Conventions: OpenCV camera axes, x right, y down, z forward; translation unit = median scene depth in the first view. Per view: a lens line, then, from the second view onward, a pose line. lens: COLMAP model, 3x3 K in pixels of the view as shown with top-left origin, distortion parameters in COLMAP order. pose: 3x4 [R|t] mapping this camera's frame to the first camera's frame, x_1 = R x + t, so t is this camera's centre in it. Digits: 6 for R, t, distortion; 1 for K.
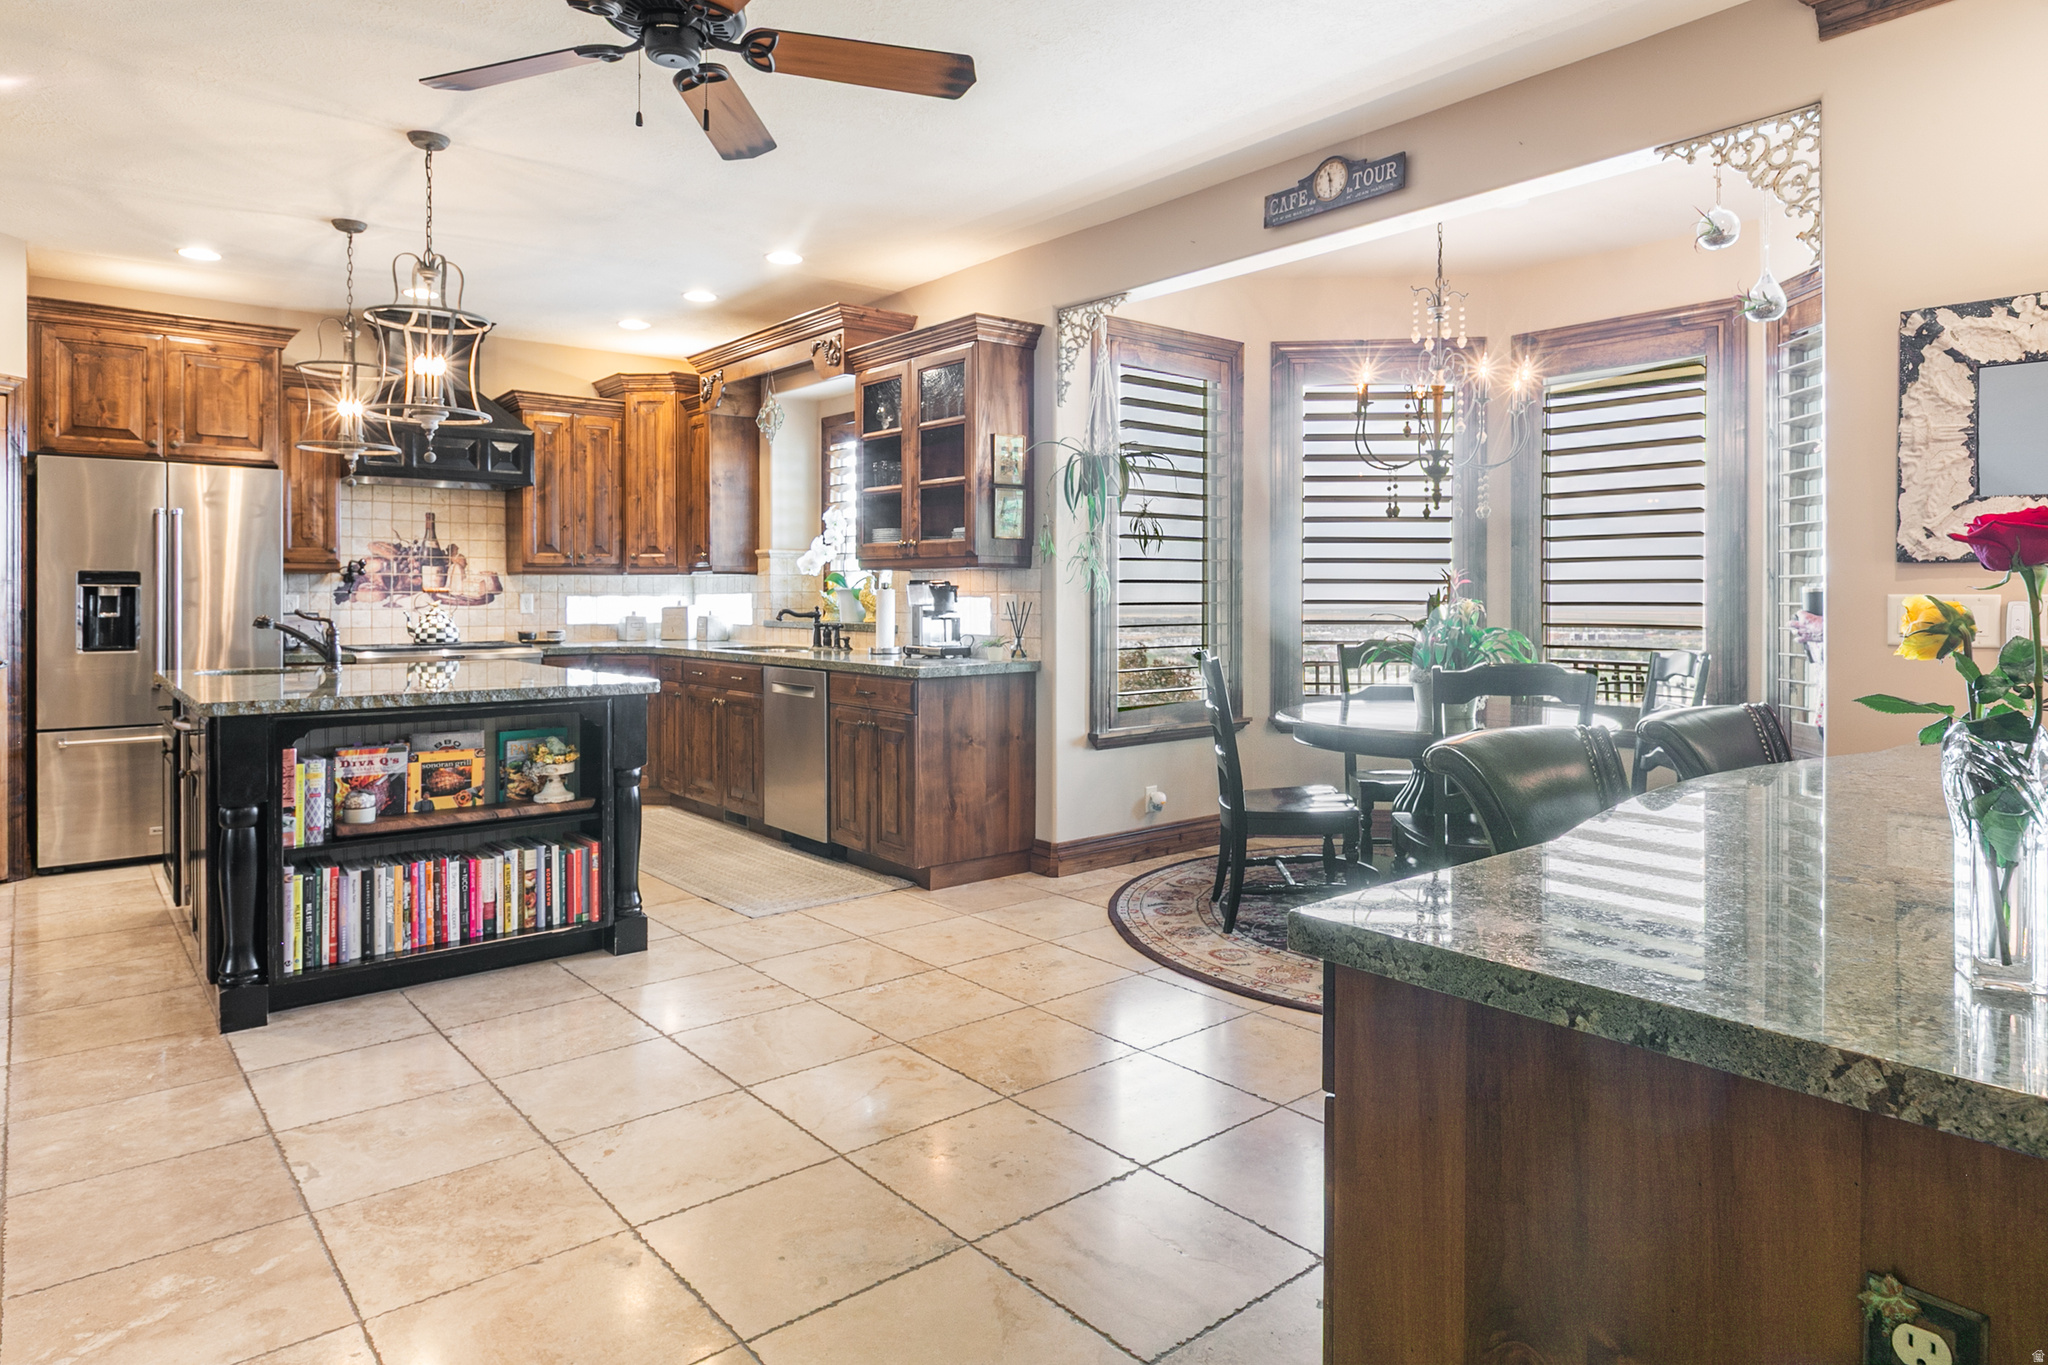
lens RADIAL K [[1195.5, 0, 1024.4], [0, 1195.5, 607.1], [0, 0, 1]] dist [-0.001807, -0.002507]
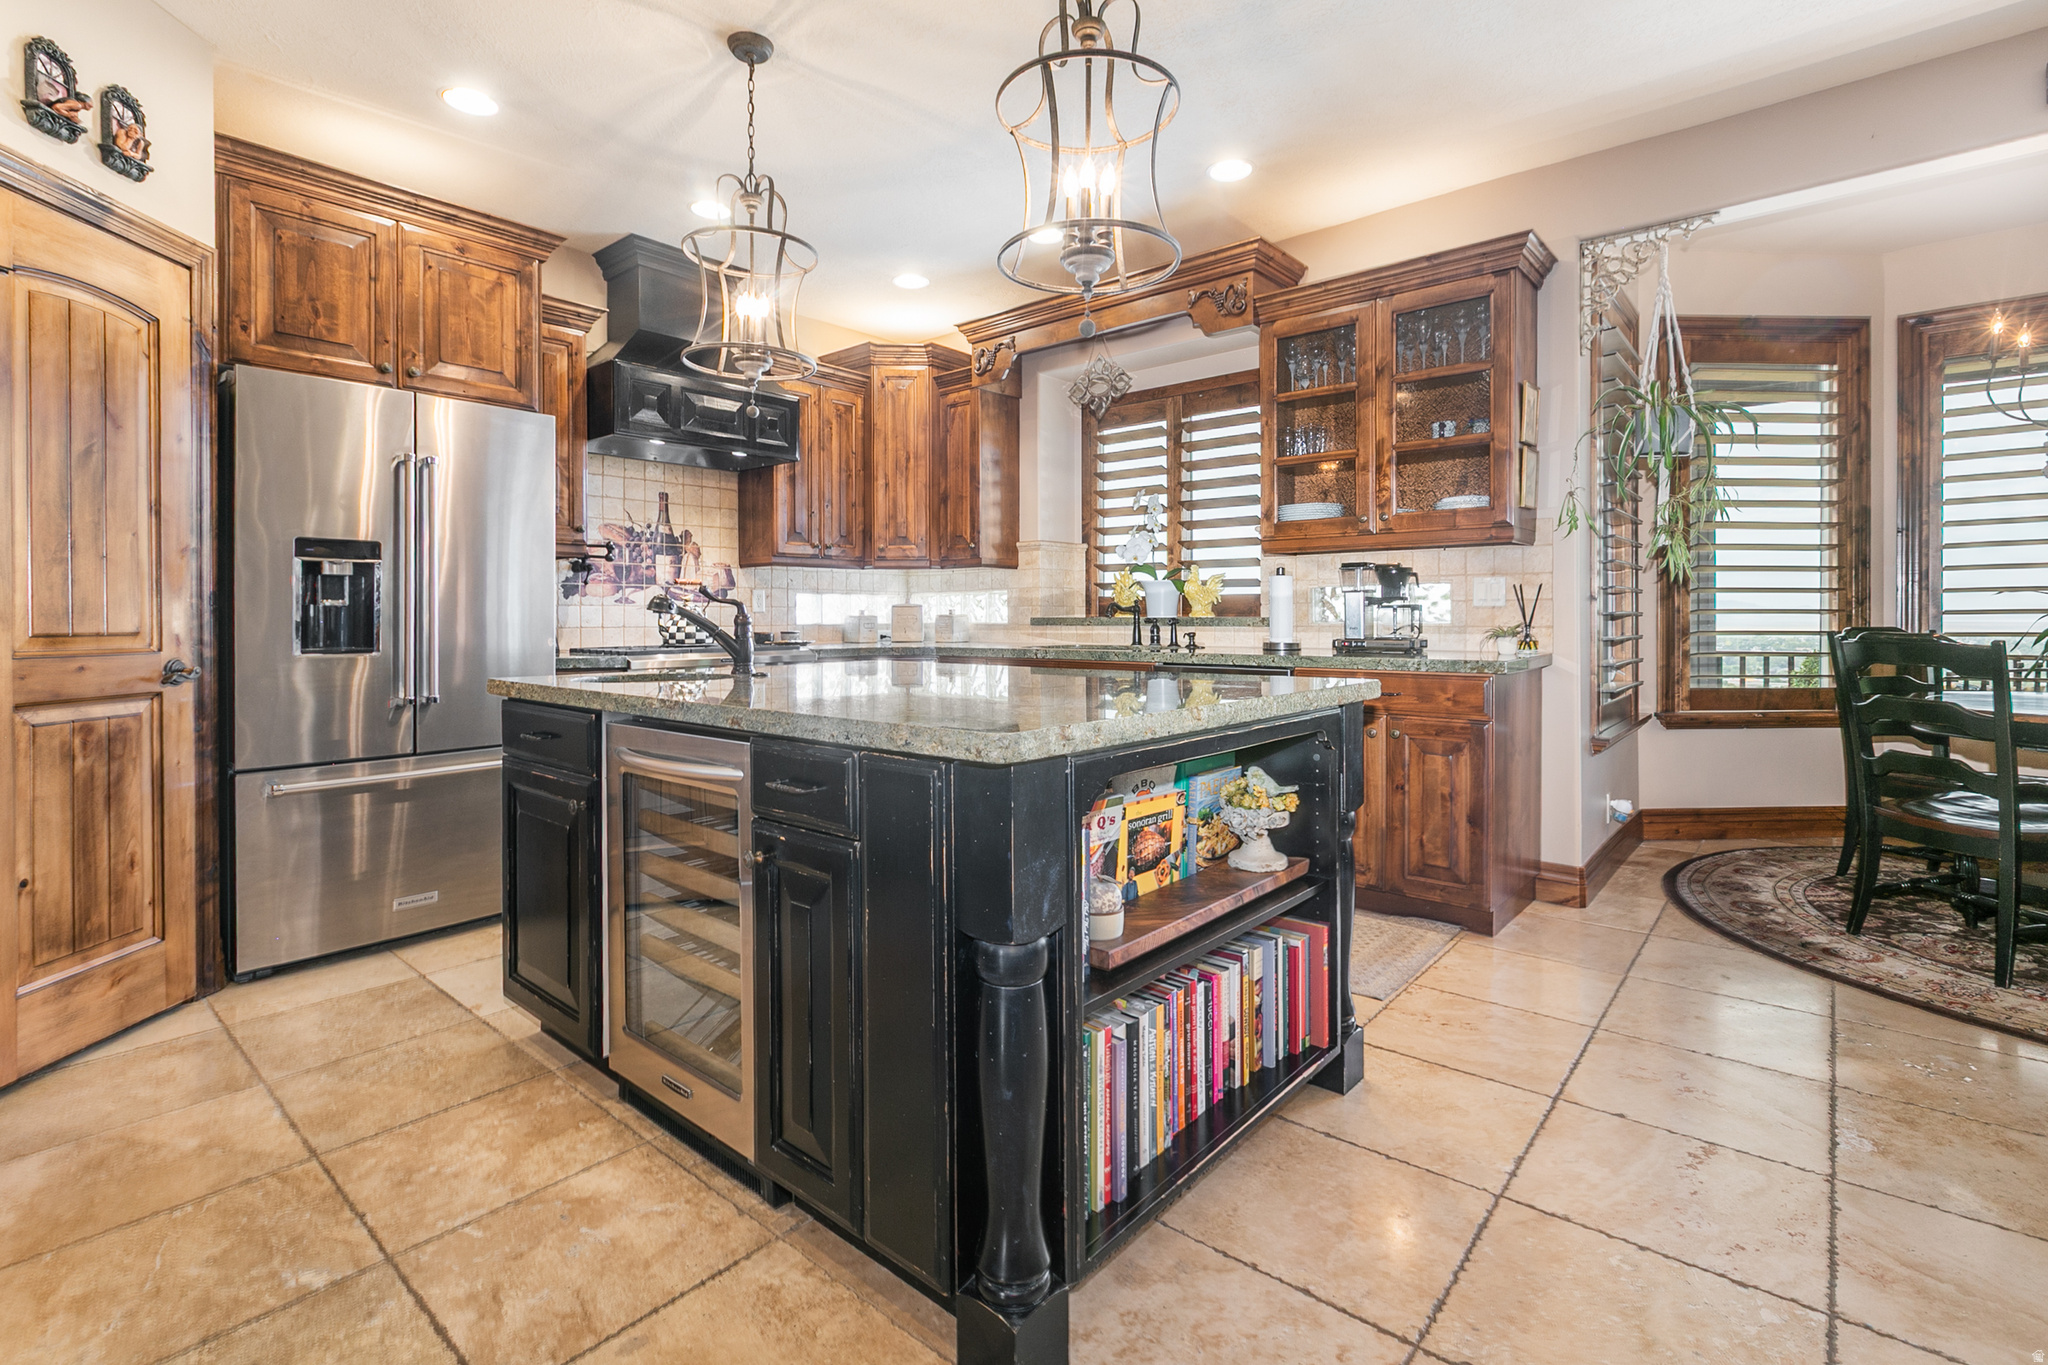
lens RADIAL K [[941.4, 0, 1025.6], [0, 941.4, 626.3], [0, 0, 1]] dist [-0.000914, 0.000493]
pose [[0.987058, -0.005577, 0.160269, -0.423917], [0.005588, 0.999984, 0.000385, 0.021188], [-0.160268, 0.000516, 0.987073, 0.360754]]
